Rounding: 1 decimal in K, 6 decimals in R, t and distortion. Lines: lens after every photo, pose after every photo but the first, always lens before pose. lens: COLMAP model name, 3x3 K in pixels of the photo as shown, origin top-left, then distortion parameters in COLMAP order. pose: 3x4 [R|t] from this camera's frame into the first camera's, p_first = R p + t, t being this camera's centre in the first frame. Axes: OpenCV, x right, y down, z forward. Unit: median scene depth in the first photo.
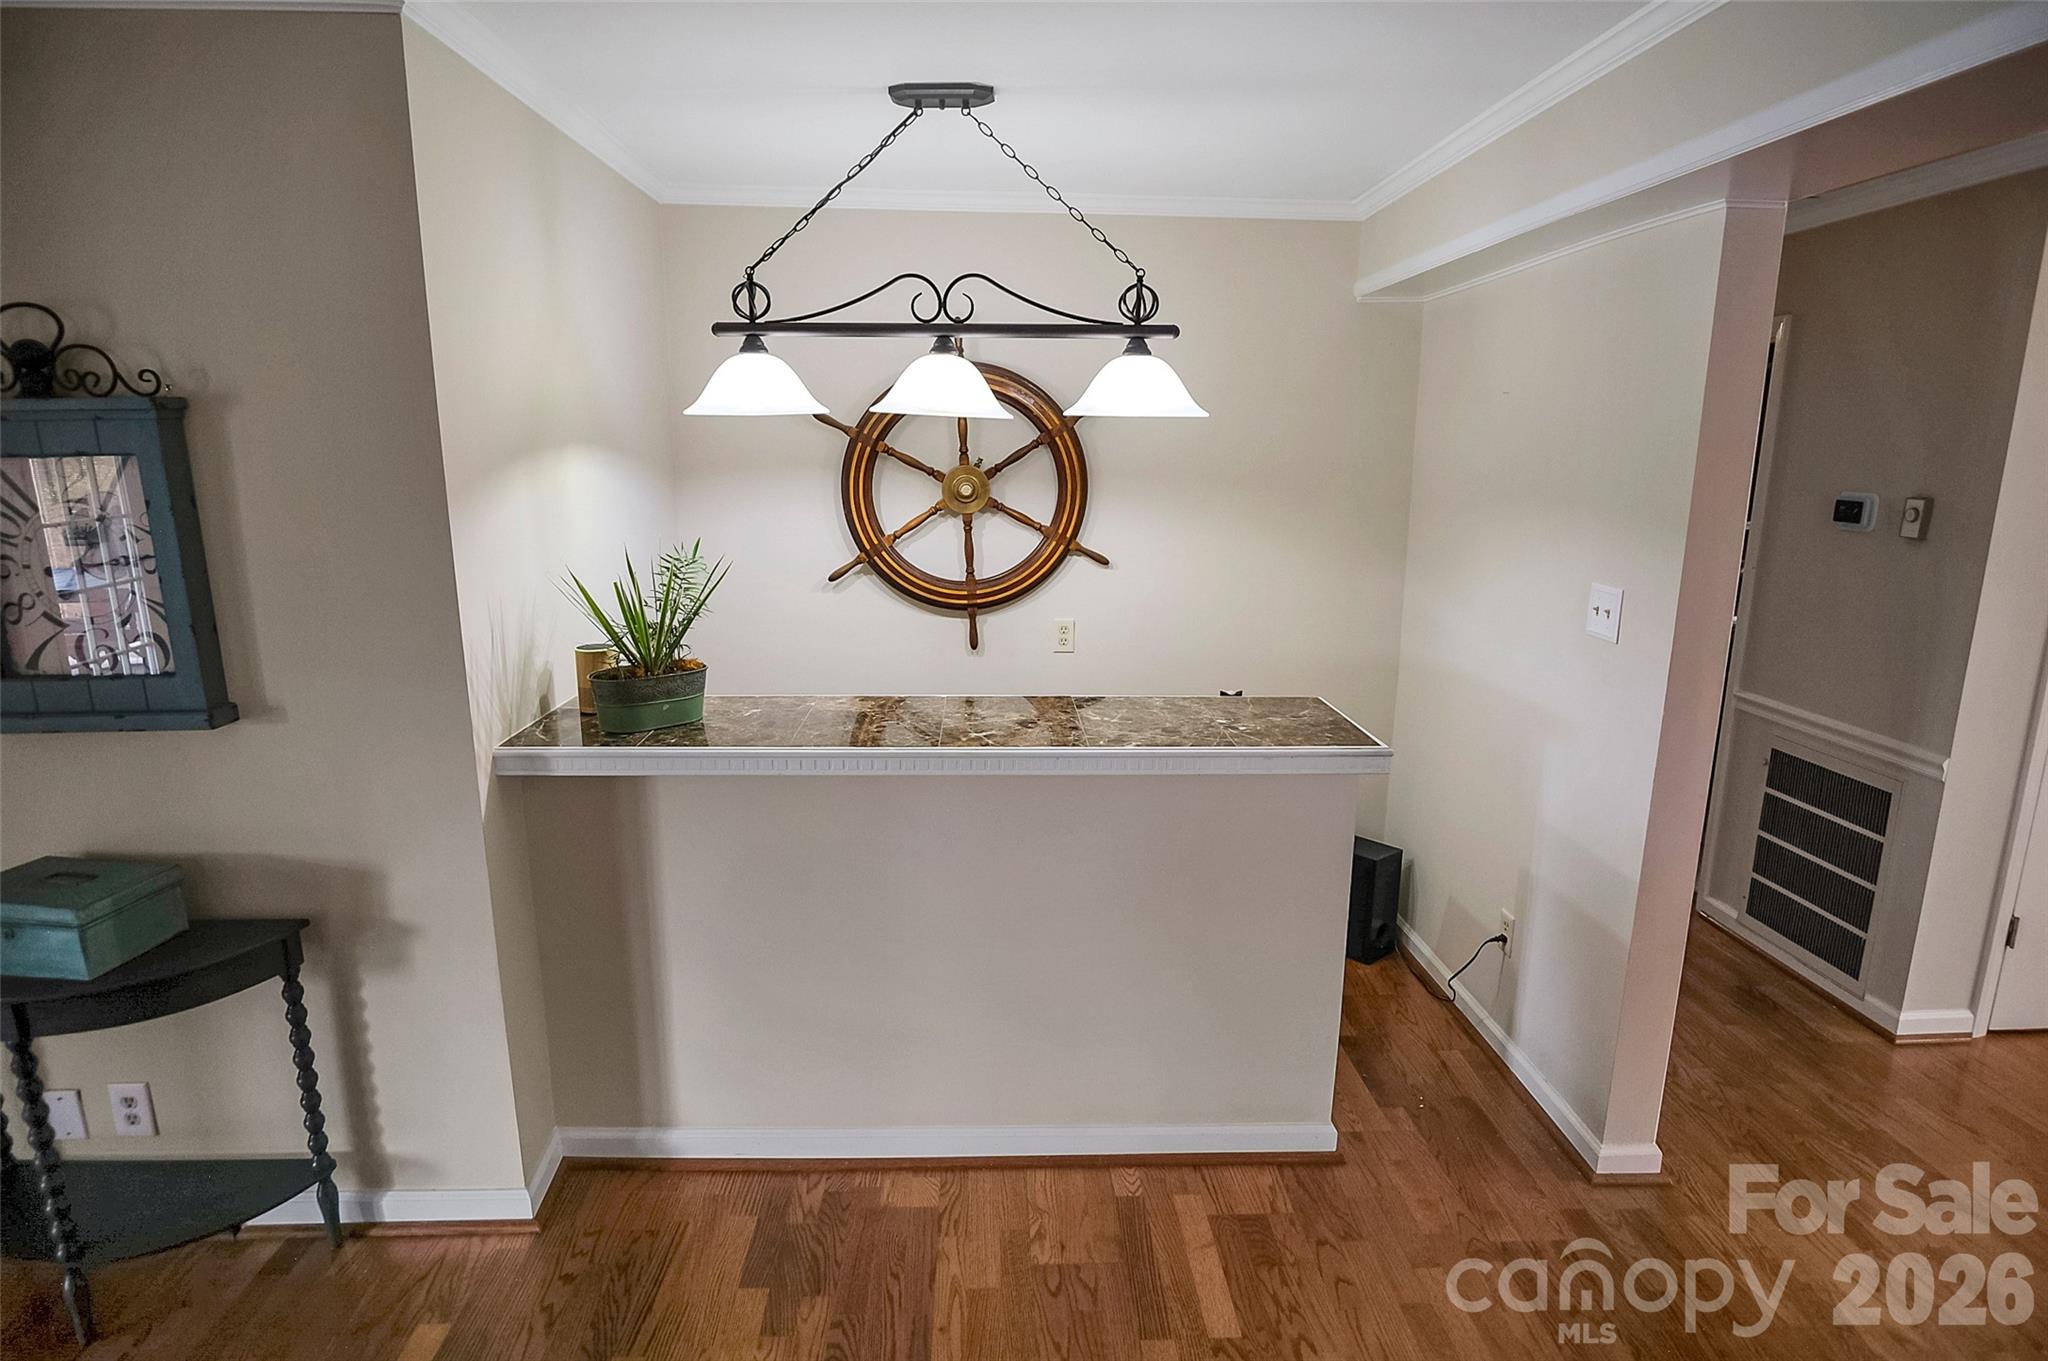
lens RADIAL K [[1115.4, 0, 1025.9], [0, 1115.4, 690.1], [0, 0, 1]] dist [-0.039491, 0.013394]
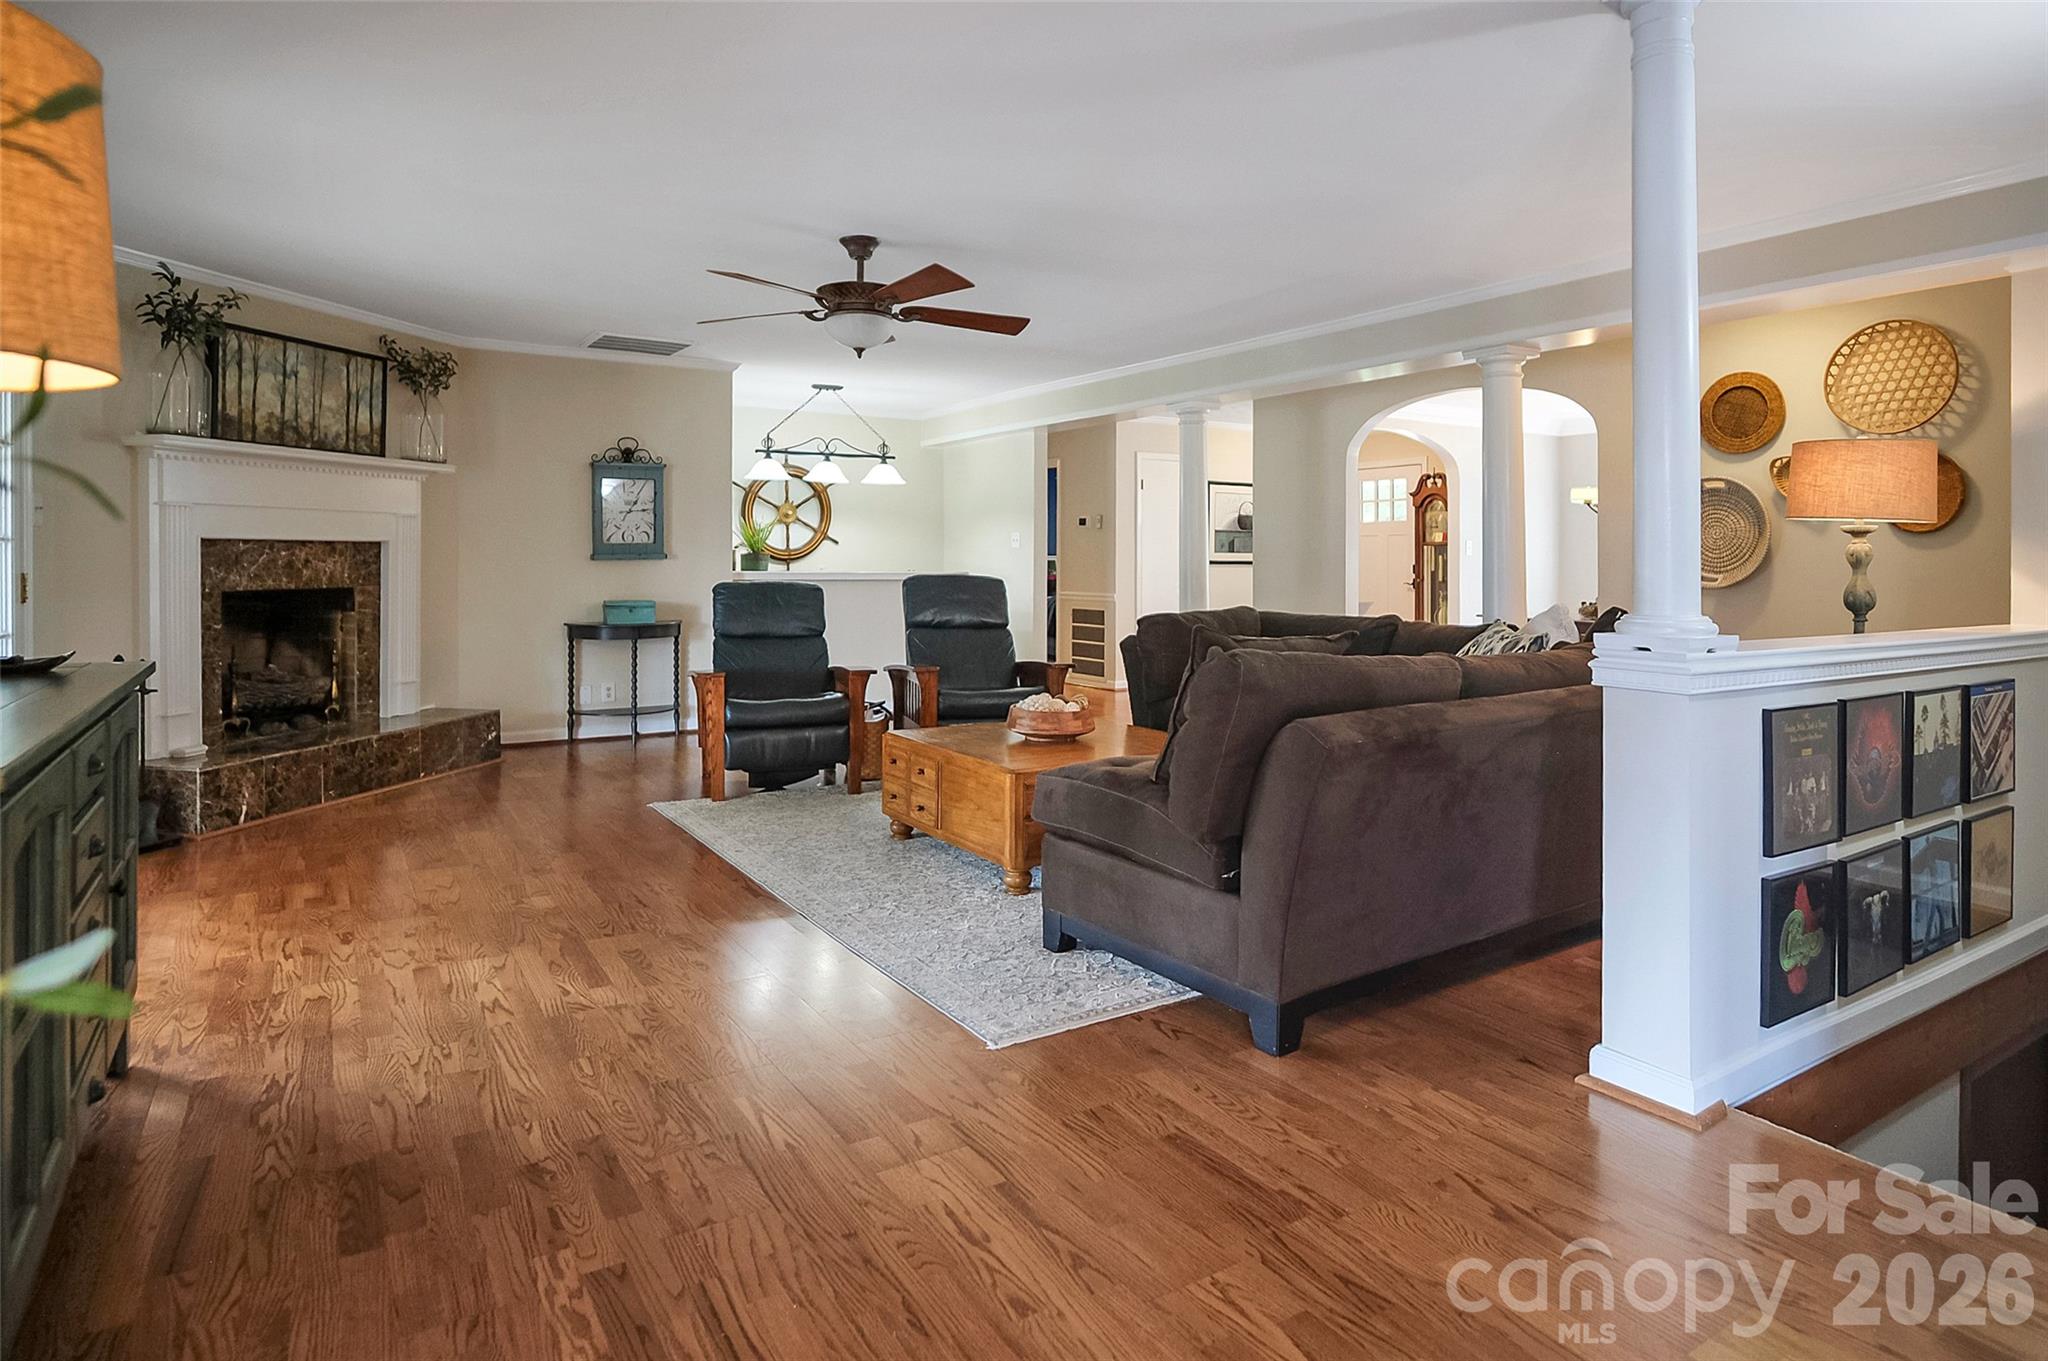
lens RADIAL K [[1132.7, 0, 1014.9], [0, 1132.7, 597.8], [0, 0, 1]] dist [-0.042030, 0.014096]
pose [[0.875014, -0.017984, 0.483763, -0.883376], [0.104069, 0.982933, -0.151697, 0.473789], [-0.472779, 0.183082, 0.861952, -1.492725]]
